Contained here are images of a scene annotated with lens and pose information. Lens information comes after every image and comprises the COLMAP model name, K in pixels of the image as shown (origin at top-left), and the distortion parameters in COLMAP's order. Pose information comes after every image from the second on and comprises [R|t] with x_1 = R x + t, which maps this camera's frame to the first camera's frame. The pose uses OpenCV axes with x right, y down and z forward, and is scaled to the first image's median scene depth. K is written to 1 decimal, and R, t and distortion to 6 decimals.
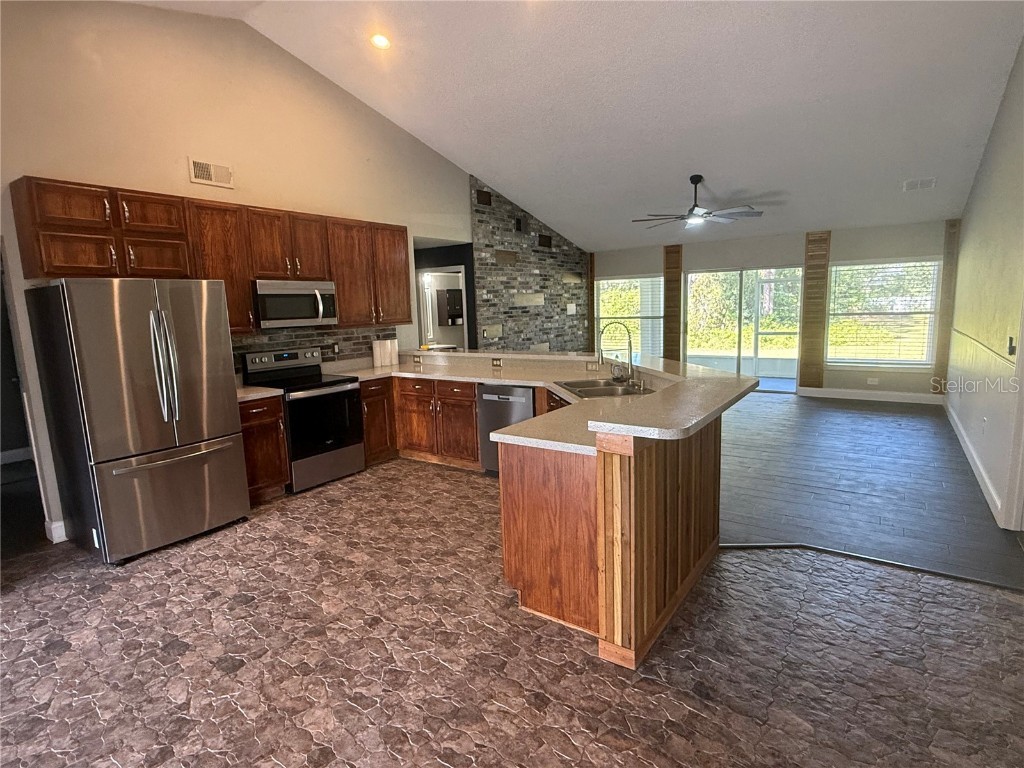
lens RADIAL K [[534.6, 0, 508.9], [0, 534.6, 383.1], [0, 0, 1]] dist [-0.000636, -0.000694]
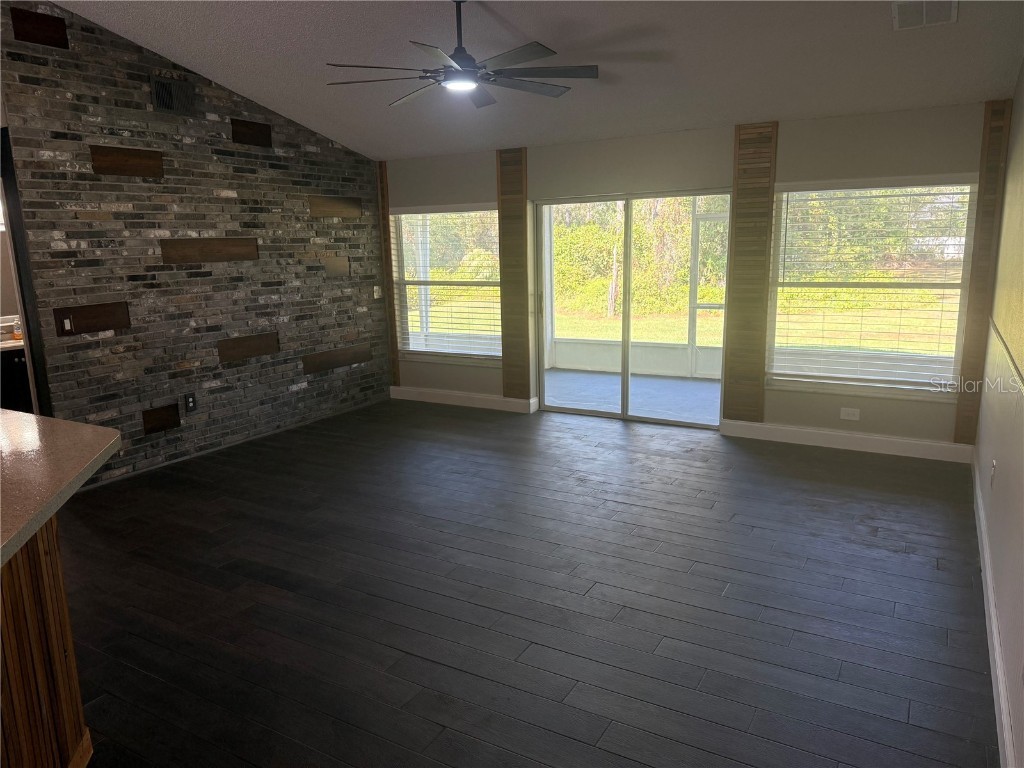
lens RADIAL K [[720.6, 0, 514.2], [0, 720.6, 384.4], [0, 0, 1]] dist [0.008568, -0.013261]
pose [[0.996072, -0.007979, 0.088191, 0.339597], [0.003698, 0.998811, 0.048602, -0.079750], [-0.088474, -0.048085, 0.994917, 0.377813]]
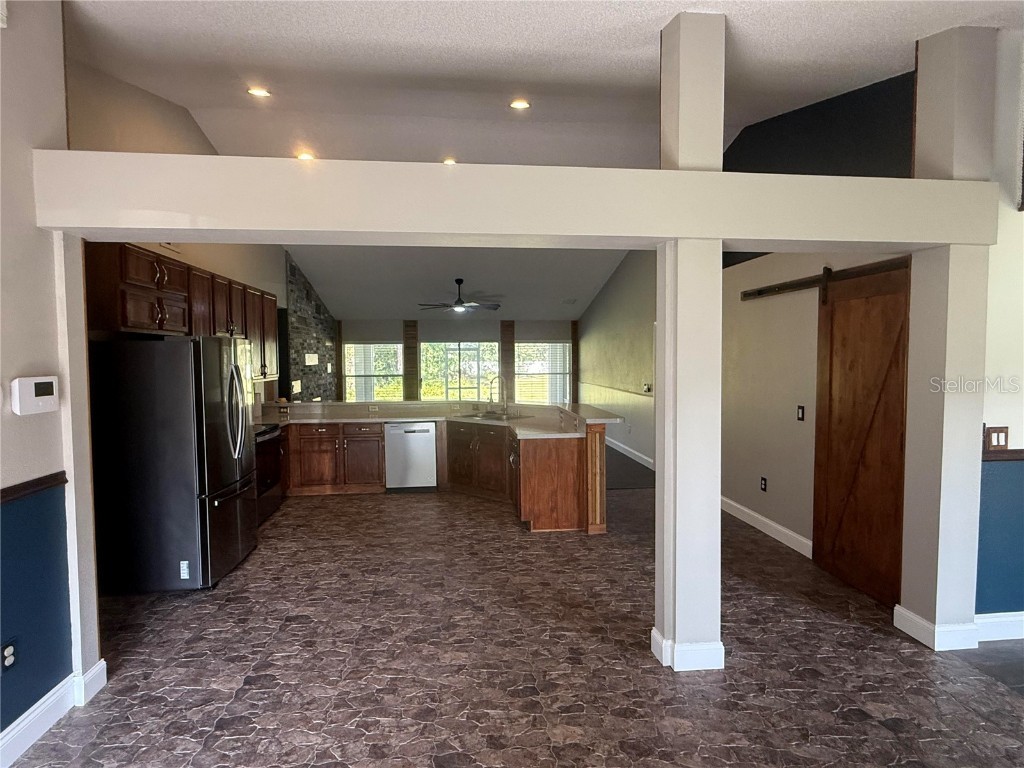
lens RADIAL K [[534.6, 0, 508.9], [0, 534.6, 381.9], [0, 0, 1]] dist [-0.000636, -0.000694]
pose [[0.751720, -0.001194, 0.659482, -0.512685], [0.076813, 0.993350, -0.085758, 0.027770], [-0.654994, 0.115123, 0.746813, -0.150189]]
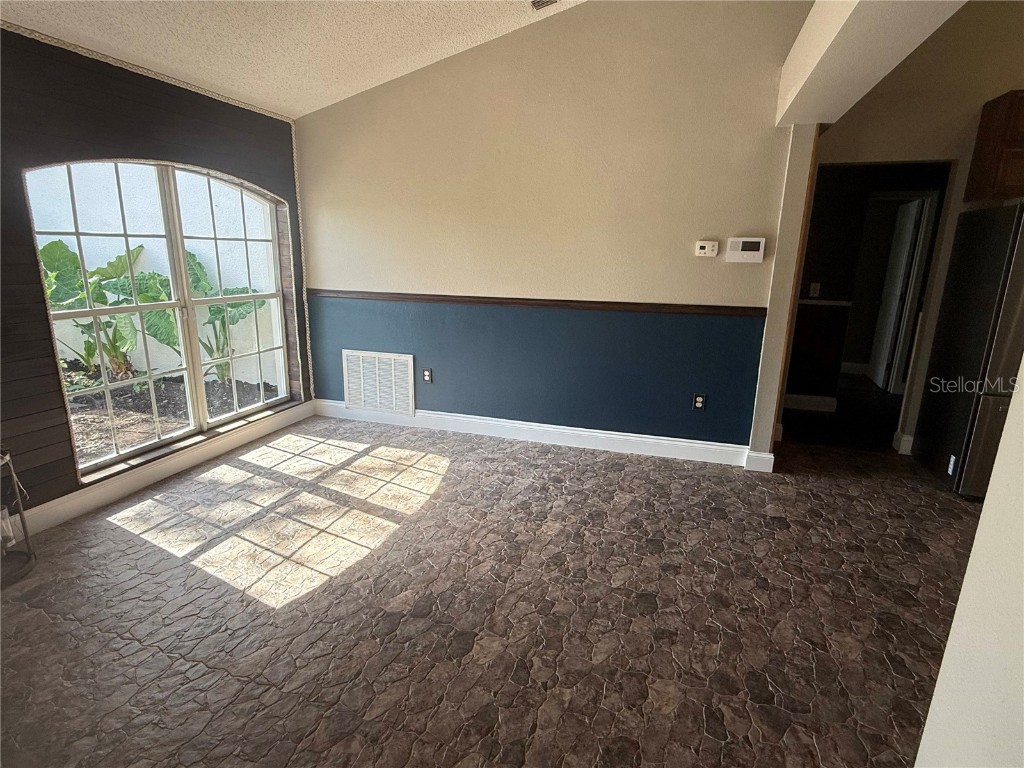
lens RADIAL K [[534.6, 0, 506.0], [0, 534.6, 380.6], [0, 0, 1]] dist [-0.000636, -0.000694]
pose [[0.284279, 0.263604, -0.921791, -0.065653], [-0.166452, 0.960428, 0.223319, 0.027691], [0.944182, 0.089949, 0.316907, -0.064183]]
